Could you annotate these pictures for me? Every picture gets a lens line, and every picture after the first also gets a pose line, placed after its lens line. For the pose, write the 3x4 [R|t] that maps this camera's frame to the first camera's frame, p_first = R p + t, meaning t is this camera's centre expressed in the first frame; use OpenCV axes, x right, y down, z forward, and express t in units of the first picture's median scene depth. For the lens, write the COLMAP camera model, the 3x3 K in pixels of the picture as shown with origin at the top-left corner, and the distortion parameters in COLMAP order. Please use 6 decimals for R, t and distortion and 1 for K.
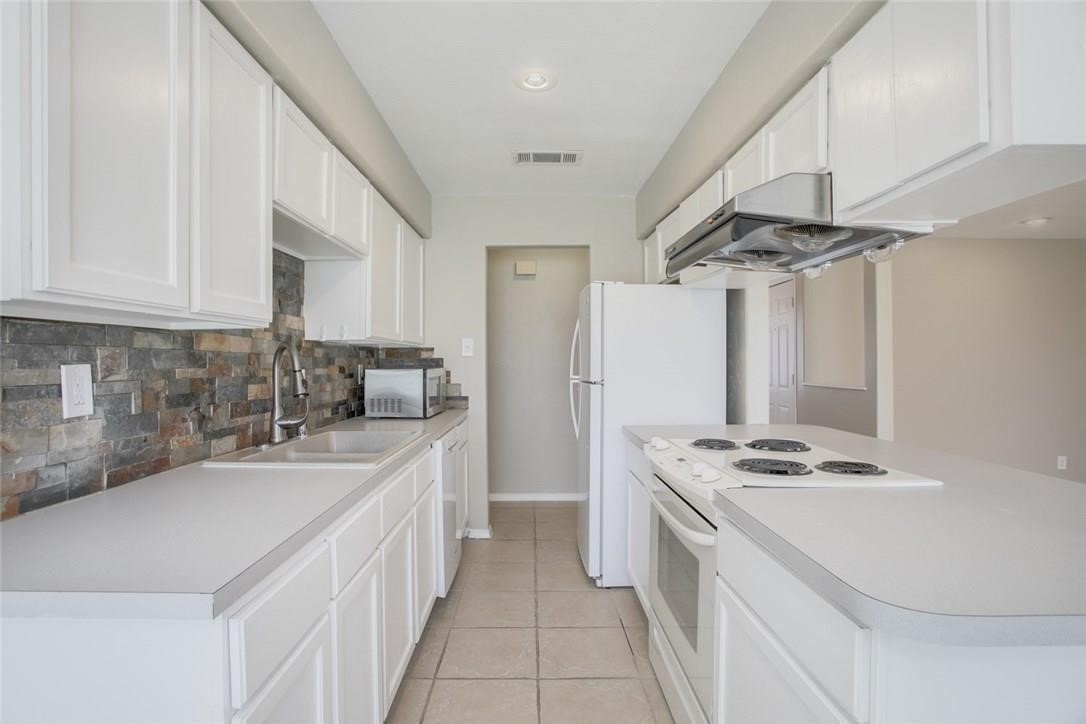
lens RADIAL K [[527.6, 0, 535.7], [0, 527.6, 368.7], [0, 0, 1]] dist [-0.078322, 0.039965]
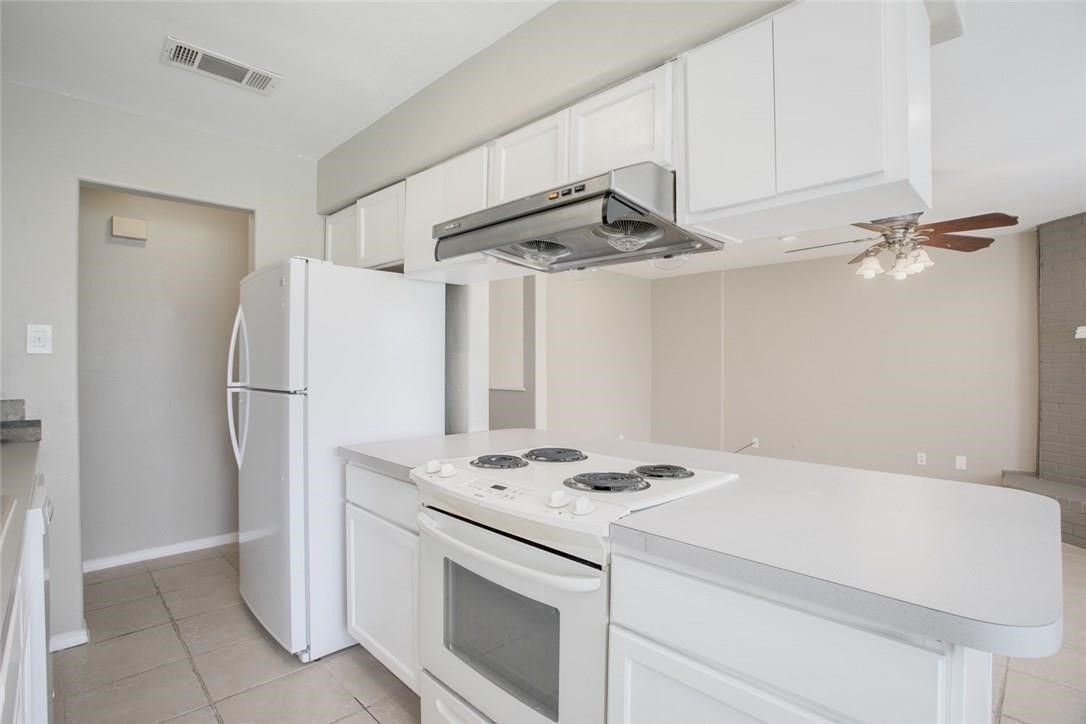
lens RADIAL K [[527.6, 0, 535.7], [0, 527.6, 368.7], [0, 0, 1]] dist [-0.078322, 0.039965]
pose [[0.729443, -0.001739, 0.684040, -0.141448], [0.003633, 0.999993, -0.001331, -0.004712], [-0.684032, 0.003456, 0.729443, 0.230263]]
